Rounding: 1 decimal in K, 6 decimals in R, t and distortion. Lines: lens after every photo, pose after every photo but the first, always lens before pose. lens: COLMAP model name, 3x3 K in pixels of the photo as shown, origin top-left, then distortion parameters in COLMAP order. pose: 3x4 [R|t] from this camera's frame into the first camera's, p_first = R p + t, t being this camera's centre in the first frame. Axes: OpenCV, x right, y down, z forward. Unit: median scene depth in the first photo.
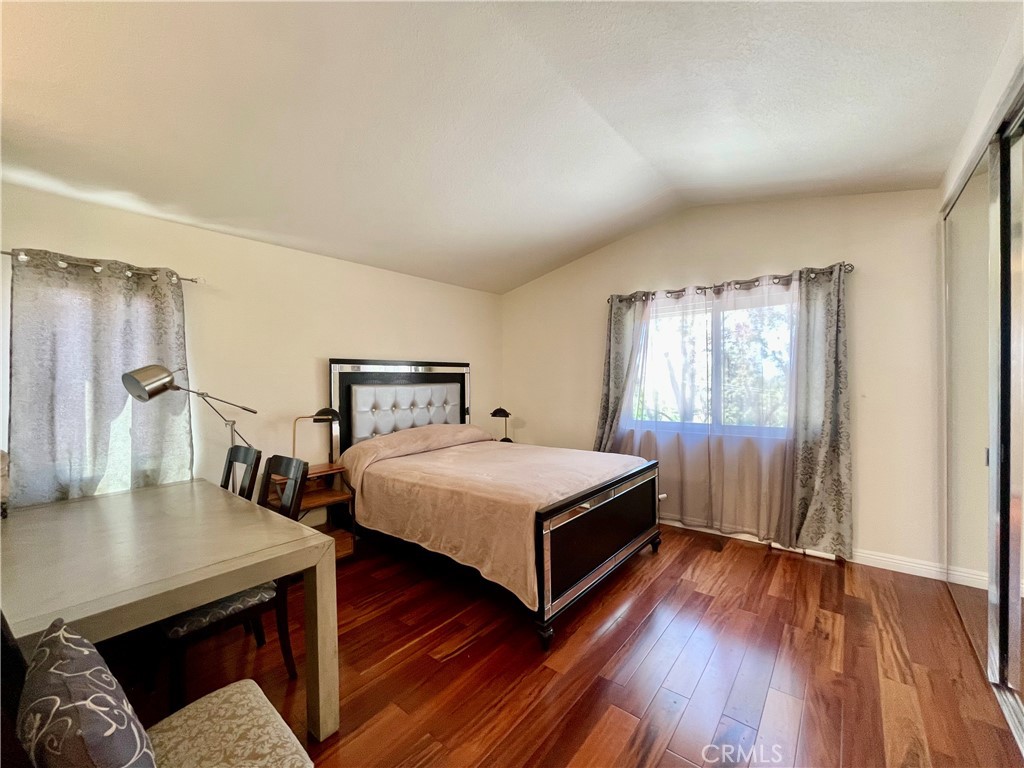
lens RADIAL K [[415.7, 0, 507.5], [0, 415.7, 387.1], [0, 0, 1]] dist [-0.003780, 0.000412]
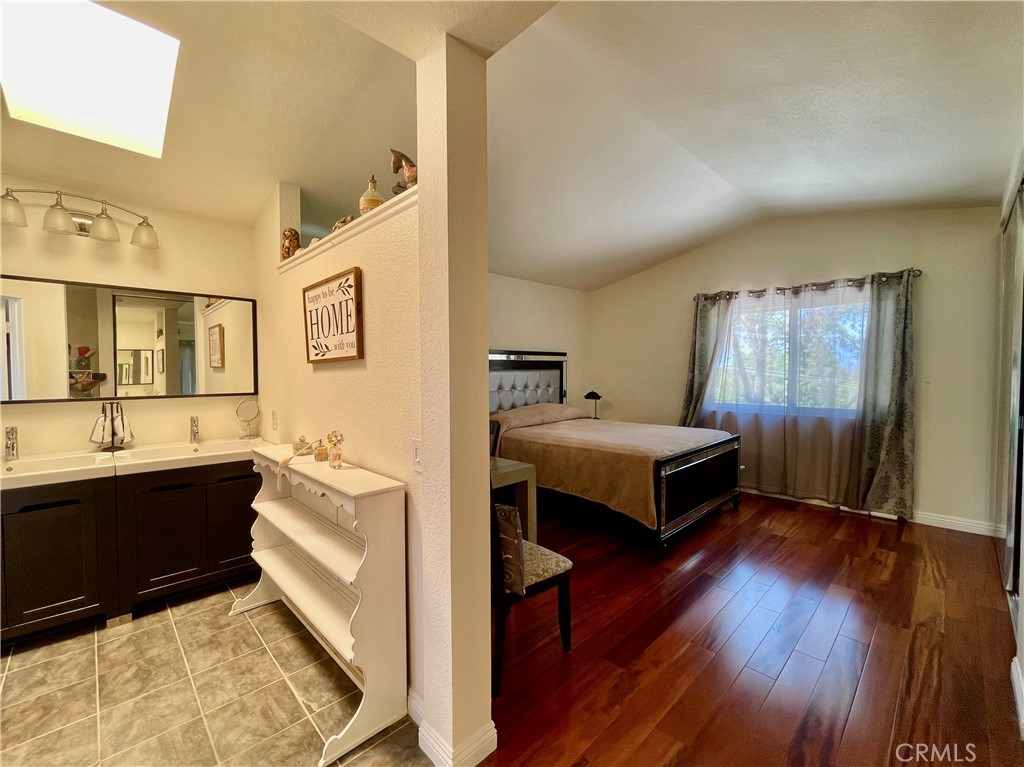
lens RADIAL K [[433.7, 0, 505.4], [0, 433.7, 385.9], [0, 0, 1]] dist [0.000103, 0.000395]
pose [[0.993710, 0.011646, -0.111373, -0.177759], [-0.009051, 0.999676, 0.023779, 0.012263], [0.111614, -0.022621, 0.993494, -0.327965]]
